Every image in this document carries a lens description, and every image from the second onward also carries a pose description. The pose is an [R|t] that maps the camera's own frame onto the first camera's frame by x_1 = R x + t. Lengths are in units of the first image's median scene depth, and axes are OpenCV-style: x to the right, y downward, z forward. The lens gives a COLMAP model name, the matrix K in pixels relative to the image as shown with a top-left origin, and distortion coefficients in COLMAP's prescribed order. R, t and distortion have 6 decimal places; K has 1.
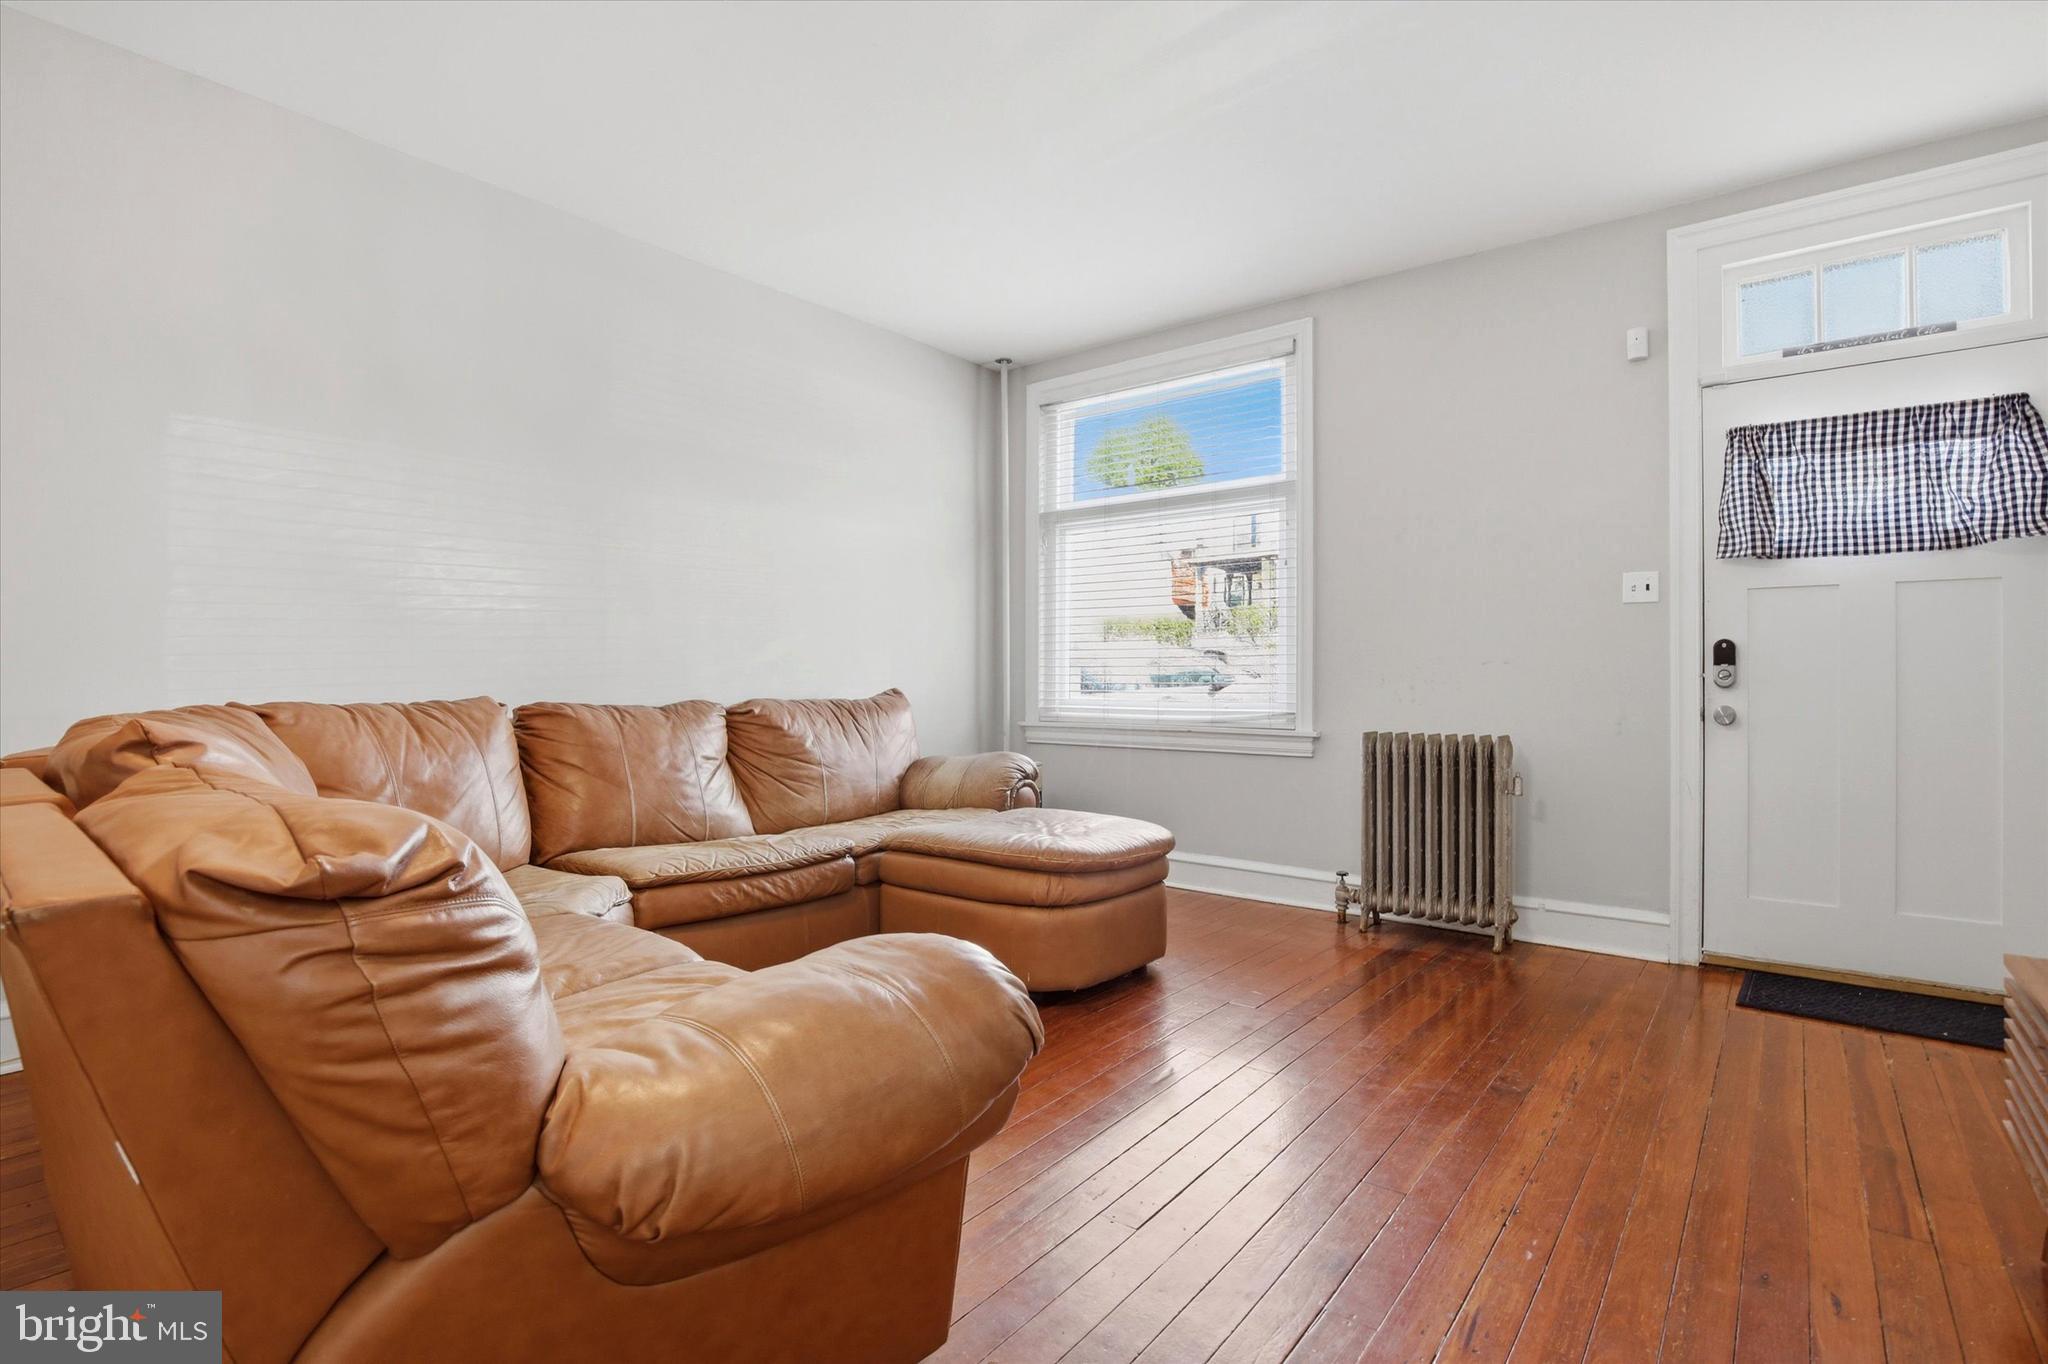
lens RADIAL K [[943.3, 0, 1019.0], [0, 943.3, 668.8], [0, 0, 1]] dist [-0.004607, -0.001183]
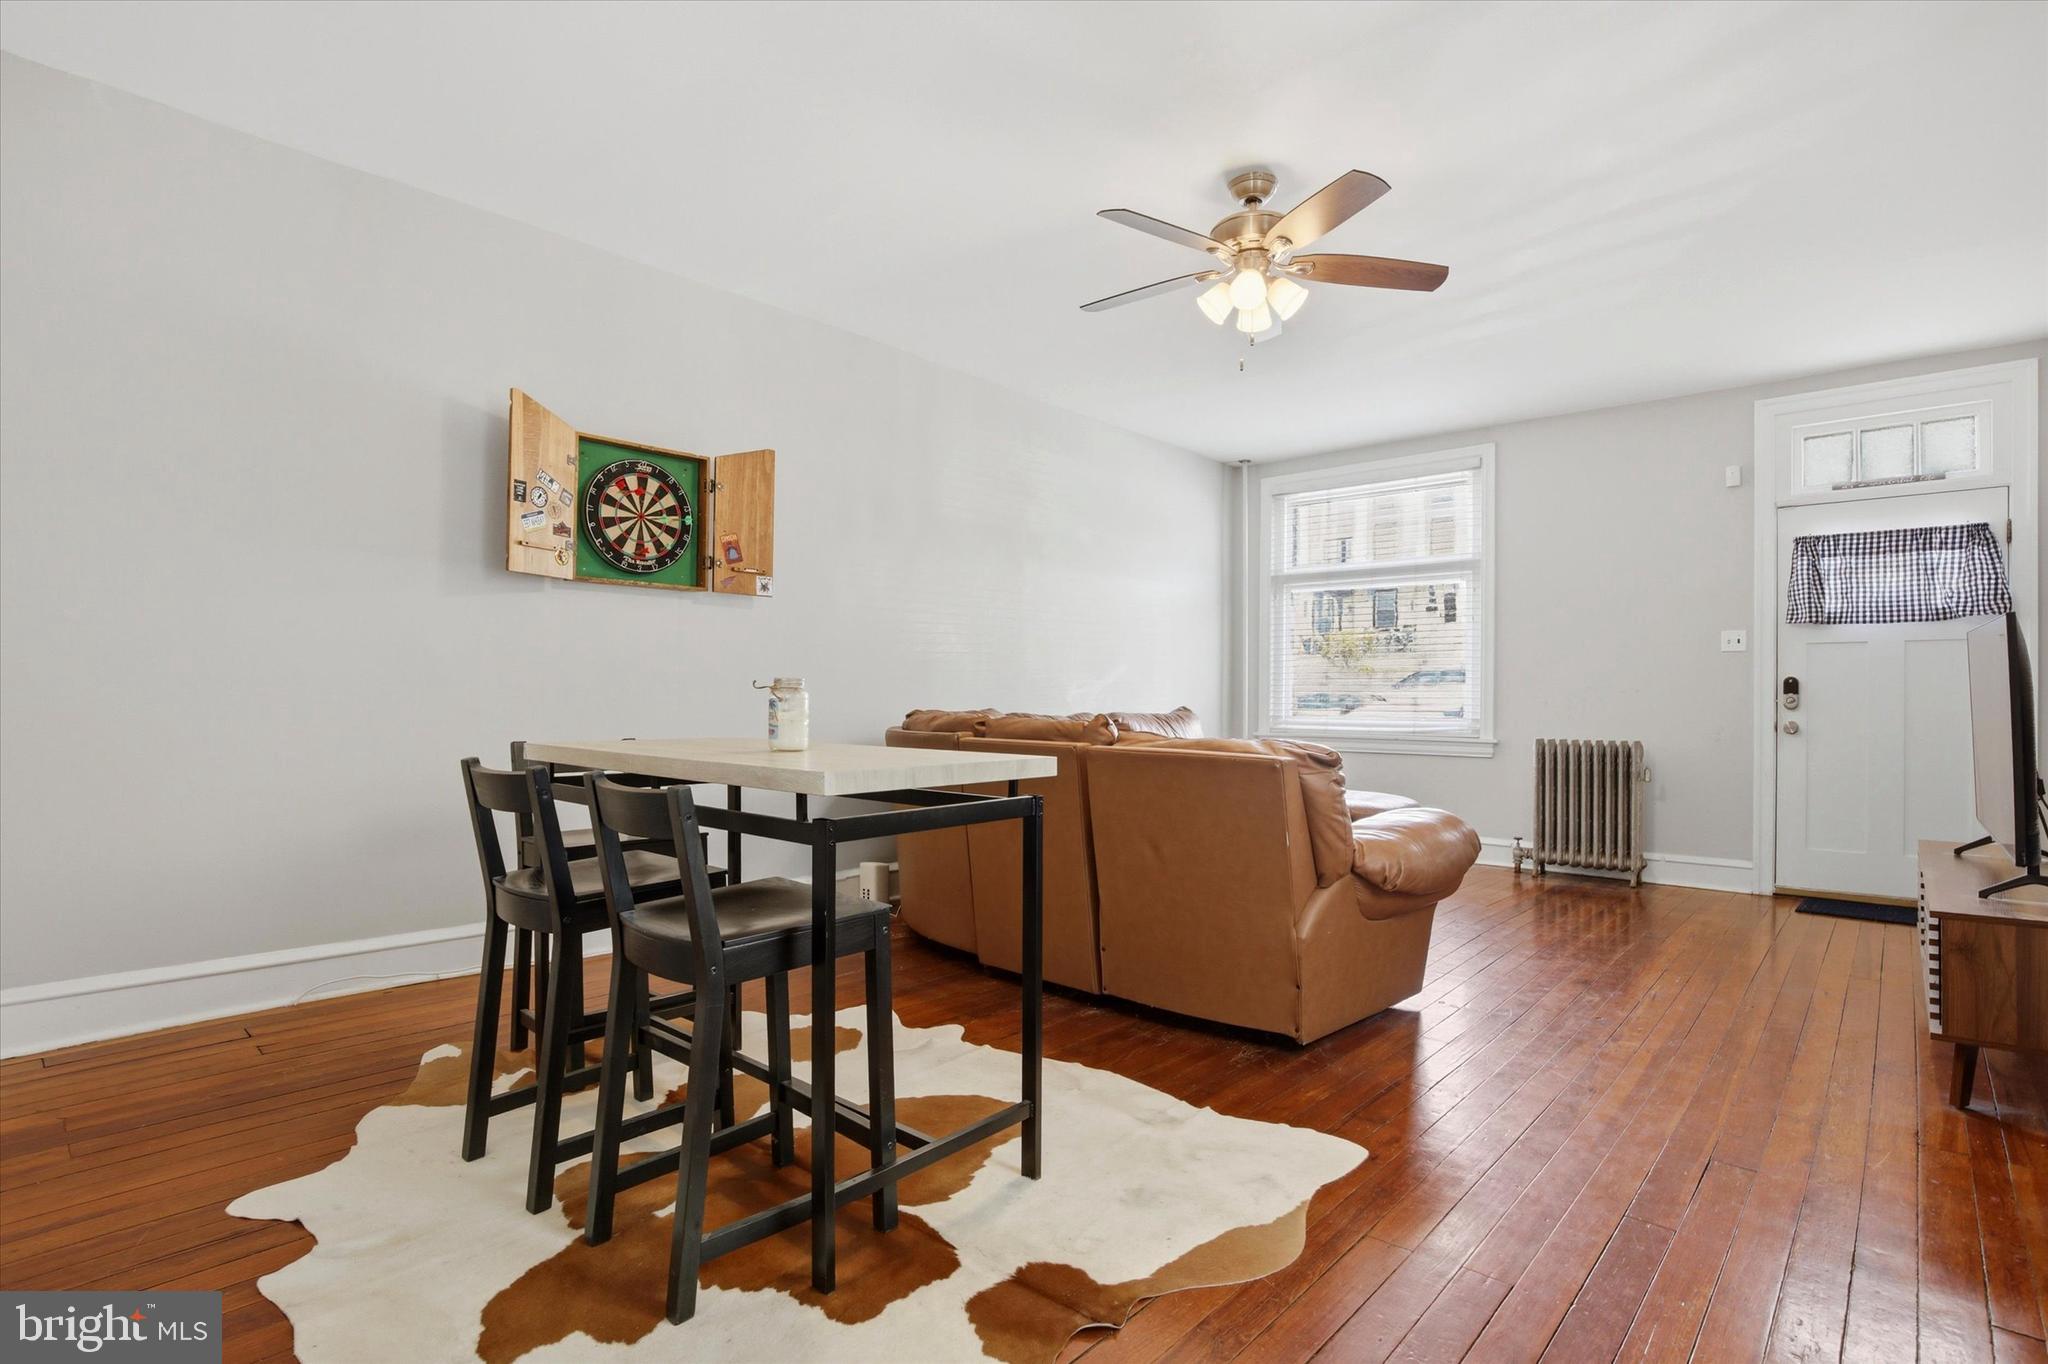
lens RADIAL K [[989.3, 0, 1033.1], [0, 989.3, 689.2], [0, 0, 1]] dist [-0.003739, 0.001274]
pose [[0.999437, 0.006704, -0.032868, -0.394116], [-0.006717, 0.999977, -0.000277, -0.003370], [0.032865, 0.000498, 0.999460, -0.595632]]
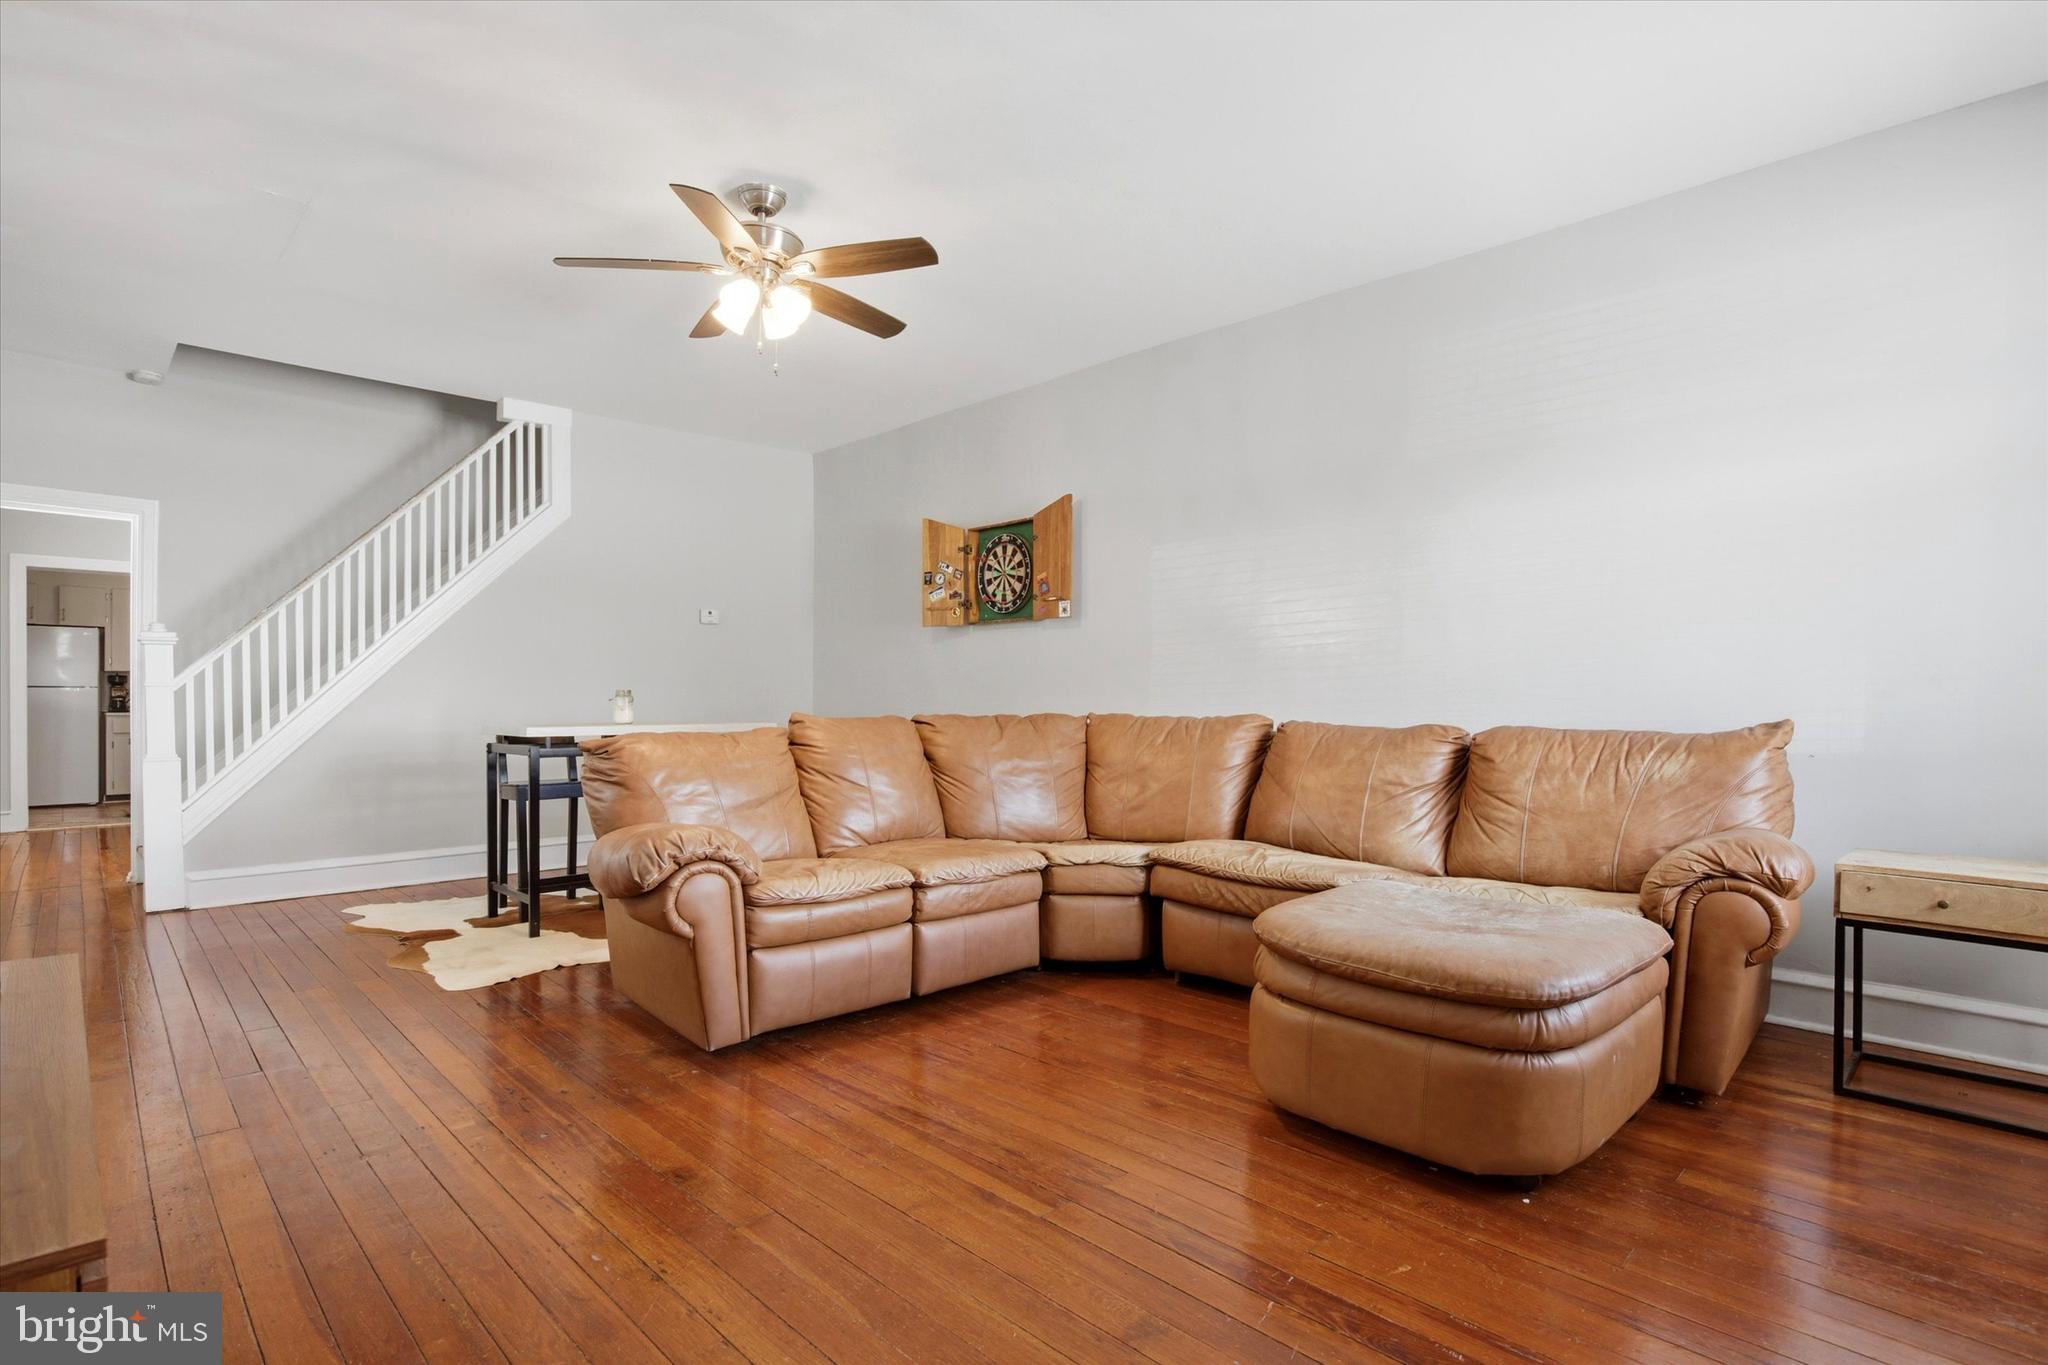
lens RADIAL K [[989.3, 0, 1028.7], [0, 989.3, 696.7], [0, 0, 1]] dist [-0.003739, 0.001274]
pose [[-0.081532, 0.005162, -0.996657, 0.745946], [0.009565, 0.999945, 0.004397, -0.004015], [0.996625, -0.009174, -0.081577, 0.713195]]
